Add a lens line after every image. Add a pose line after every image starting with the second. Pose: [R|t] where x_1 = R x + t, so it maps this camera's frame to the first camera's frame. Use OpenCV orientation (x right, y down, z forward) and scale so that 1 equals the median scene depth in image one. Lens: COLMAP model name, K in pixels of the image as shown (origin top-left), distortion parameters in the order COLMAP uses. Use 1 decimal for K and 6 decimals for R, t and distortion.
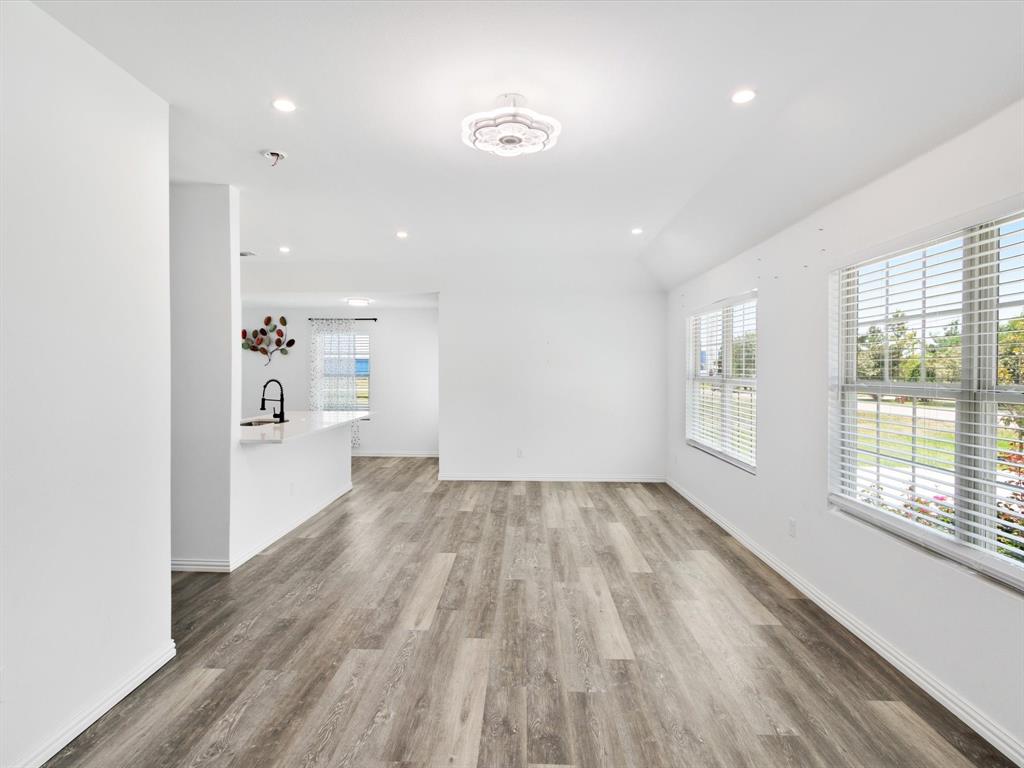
lens RADIAL K [[529.3, 0, 498.7], [0, 529.3, 371.6], [0, 0, 1]] dist [0.004619, -0.002760]
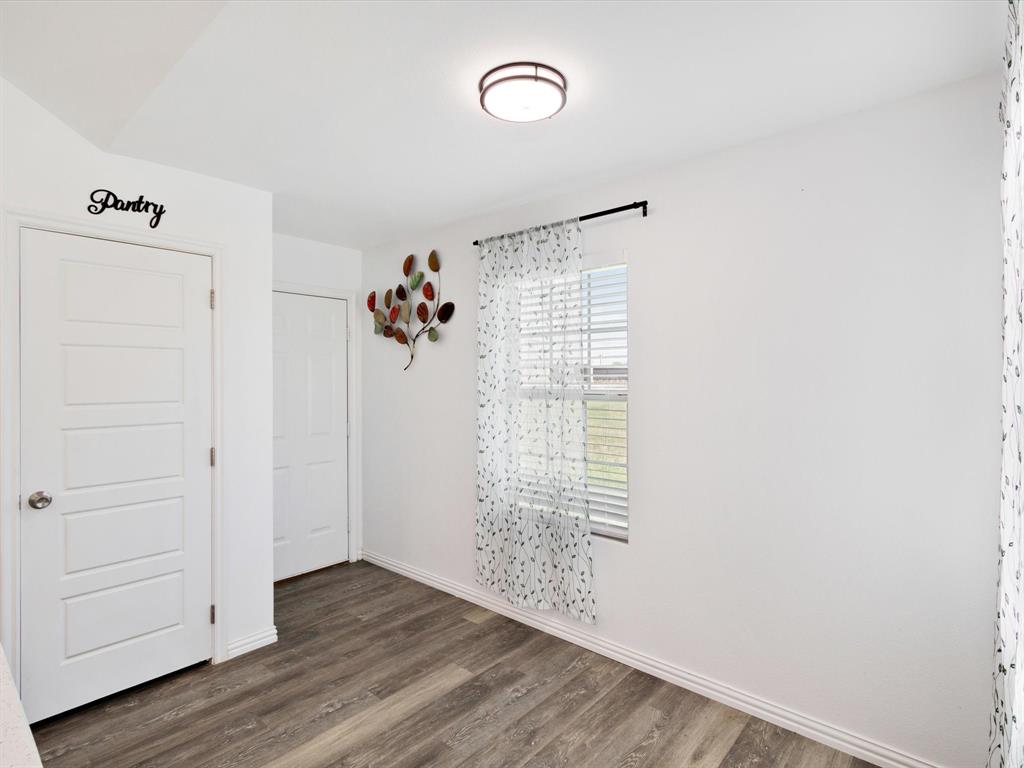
lens RADIAL K [[529.3, 0, 516.0], [0, 529.3, 378.1], [0, 0, 1]] dist [0.004619, -0.002760]
pose [[0.789052, -0.005641, -0.614301, -0.148170], [0.003297, 0.999982, -0.004948, -0.003029], [0.614318, 0.001879, 0.789056, 1.003128]]
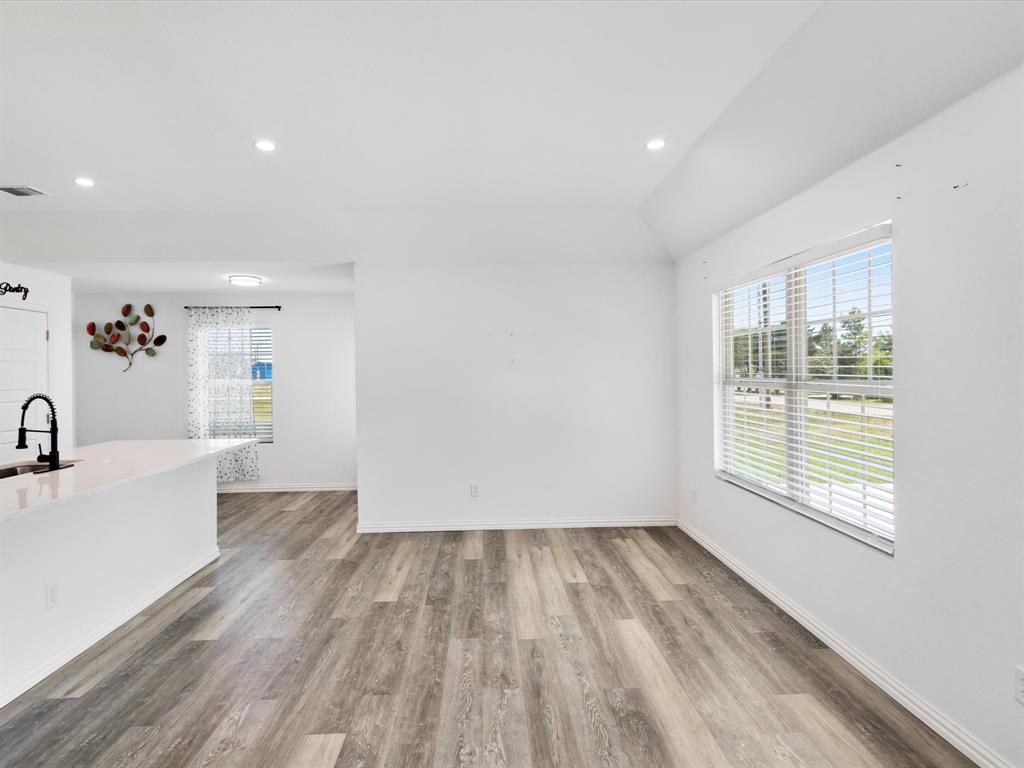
lens RADIAL K [[529.3, 0, 502.6], [0, 529.3, 372.8], [0, 0, 1]] dist [0.004619, -0.002760]
pose [[0.996192, -0.013614, 0.086113, 0.020974], [0.013918, 0.999899, -0.002936, -0.000341], [-0.086064, 0.004124, 0.996281, 0.320559]]
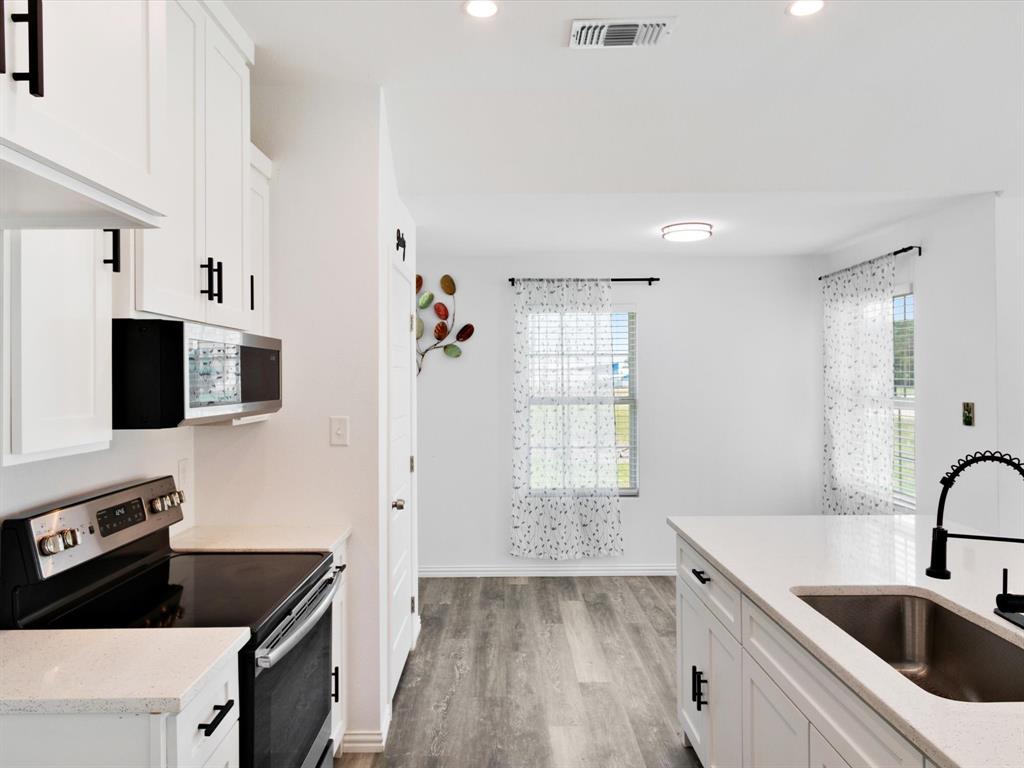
lens RADIAL K [[661.4, 0, 510.3], [0, 661.4, 377.1], [0, 0, 1]] dist [-0.024671, 0.001924]
pose [[0.997514, -0.009907, 0.069762, -0.552343], [0.010212, 0.999940, -0.004027, -0.017417], [-0.069718, 0.004729, 0.997556, 0.595853]]
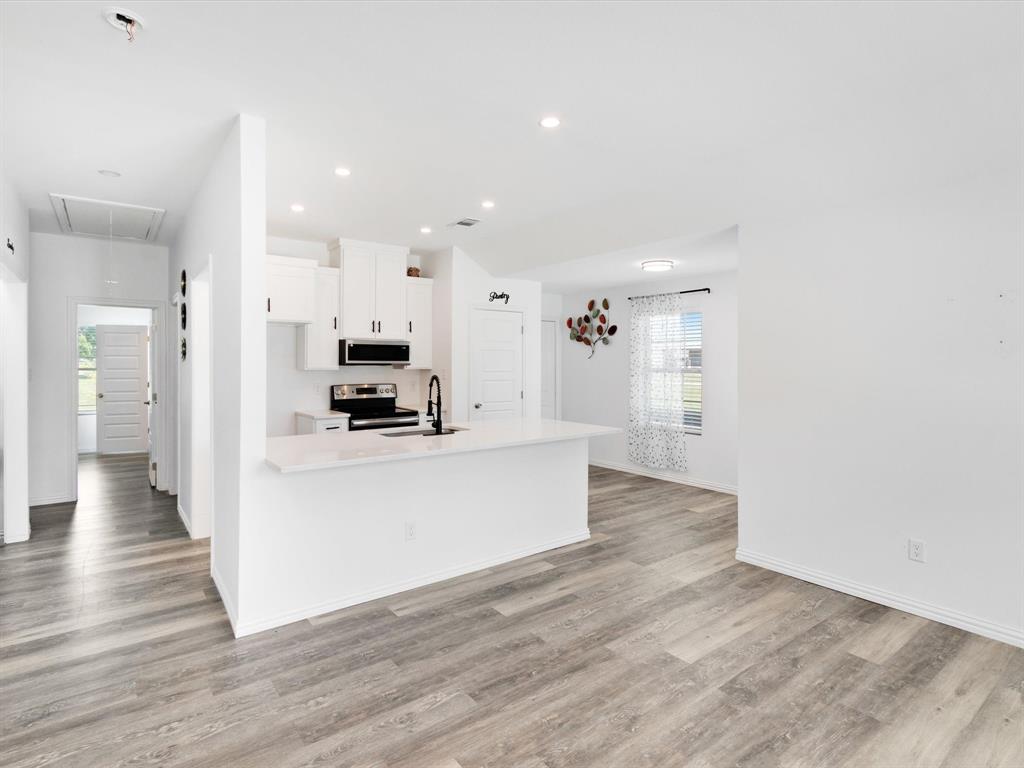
lens RADIAL K [[529.3, 0, 503.2], [0, 529.3, 366.2], [0, 0, 1]] dist [0.004619, -0.002760]
pose [[0.634412, 0.003604, -0.772987, 0.179723], [-0.002035, 0.999993, 0.002992, -0.001121], [0.772993, -0.000326, 0.634415, 0.497699]]
